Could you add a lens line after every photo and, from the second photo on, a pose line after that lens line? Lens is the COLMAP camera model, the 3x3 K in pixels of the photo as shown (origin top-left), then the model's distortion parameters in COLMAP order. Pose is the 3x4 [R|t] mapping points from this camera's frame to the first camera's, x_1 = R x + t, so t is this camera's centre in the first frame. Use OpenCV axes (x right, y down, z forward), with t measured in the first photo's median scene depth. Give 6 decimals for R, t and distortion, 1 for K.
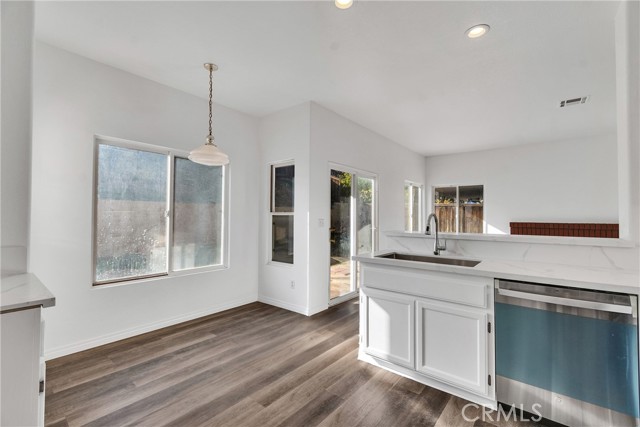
lens RADIAL K [[280.5, 0, 322.3], [0, 280.5, 211.5], [0, 0, 1]] dist [0.000635, -0.000420]
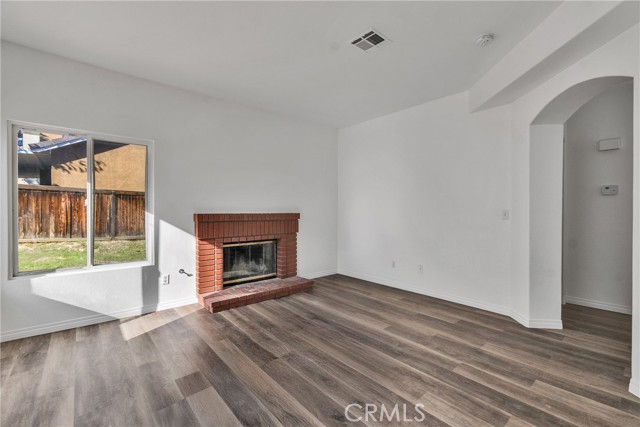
lens RADIAL K [[280.5, 0, 322.3], [0, 280.5, 211.5], [0, 0, 1]] dist [0.000635, -0.000420]
pose [[0.166349, -0.012680, 0.985985, 0.293571], [-0.017184, 0.999728, 0.015755, 0.047574], [-0.985917, -0.019564, 0.166086, 1.691450]]
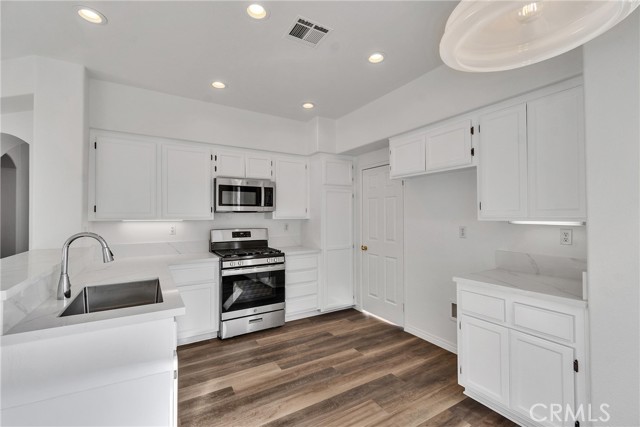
lens RADIAL K [[280.5, 0, 322.3], [0, 280.5, 211.5], [0, 0, 1]] dist [0.000635, -0.000420]
pose [[-0.947075, 0.004014, 0.320987, -0.409163], [-0.006012, 0.999525, -0.030236, -0.030395], [-0.320956, -0.030566, -0.946601, 1.681257]]
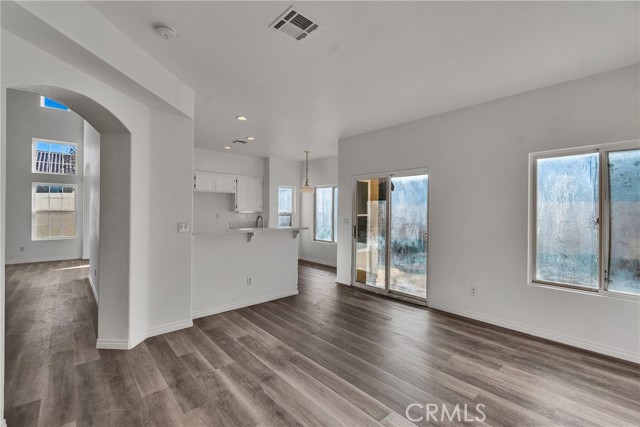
lens RADIAL K [[280.5, 0, 322.3], [0, 280.5, 211.5], [0, 0, 1]] dist [0.000635, -0.000420]
pose [[-0.145054, -0.003242, -0.989418, 2.501653], [0.007806, 0.999960, -0.004421, -0.007311], [0.989393, -0.008364, -0.145023, 1.936940]]
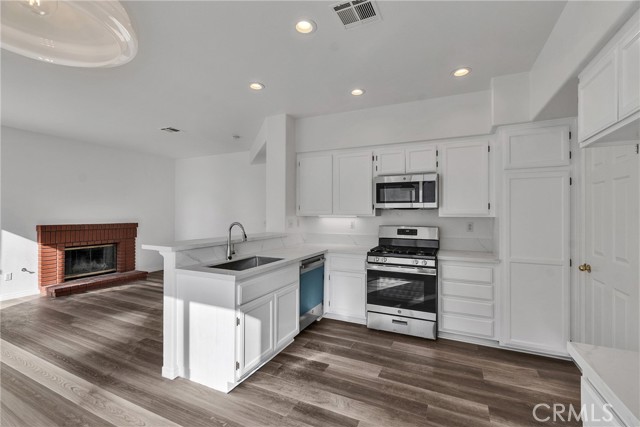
lens RADIAL K [[280.5, 0, 322.3], [0, 280.5, 211.5], [0, 0, 1]] dist [0.000635, -0.000420]
pose [[-0.248968, 0.000001, 0.968512, -0.893944], [-0.019717, 0.999793, -0.005070, -0.042894], [-0.968311, -0.020359, -0.248917, 1.094181]]
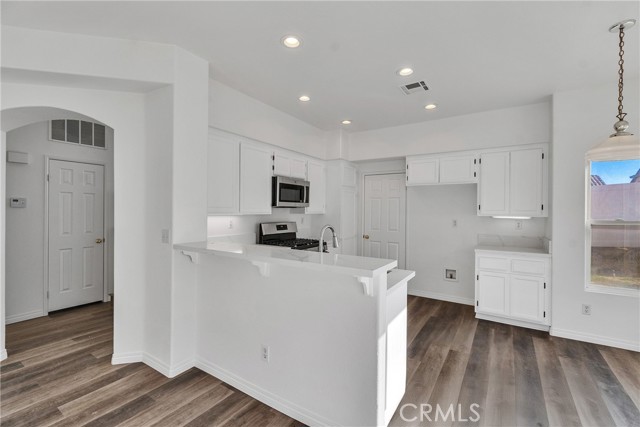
lens RADIAL K [[280.5, 0, 322.3], [0, 280.5, 211.5], [0, 0, 1]] dist [0.000635, -0.000420]
pose [[-0.993363, -0.012459, -0.114344, 0.593124], [-0.011042, 0.999854, -0.013017, -0.025686], [0.114490, -0.011668, -0.993356, 2.157355]]
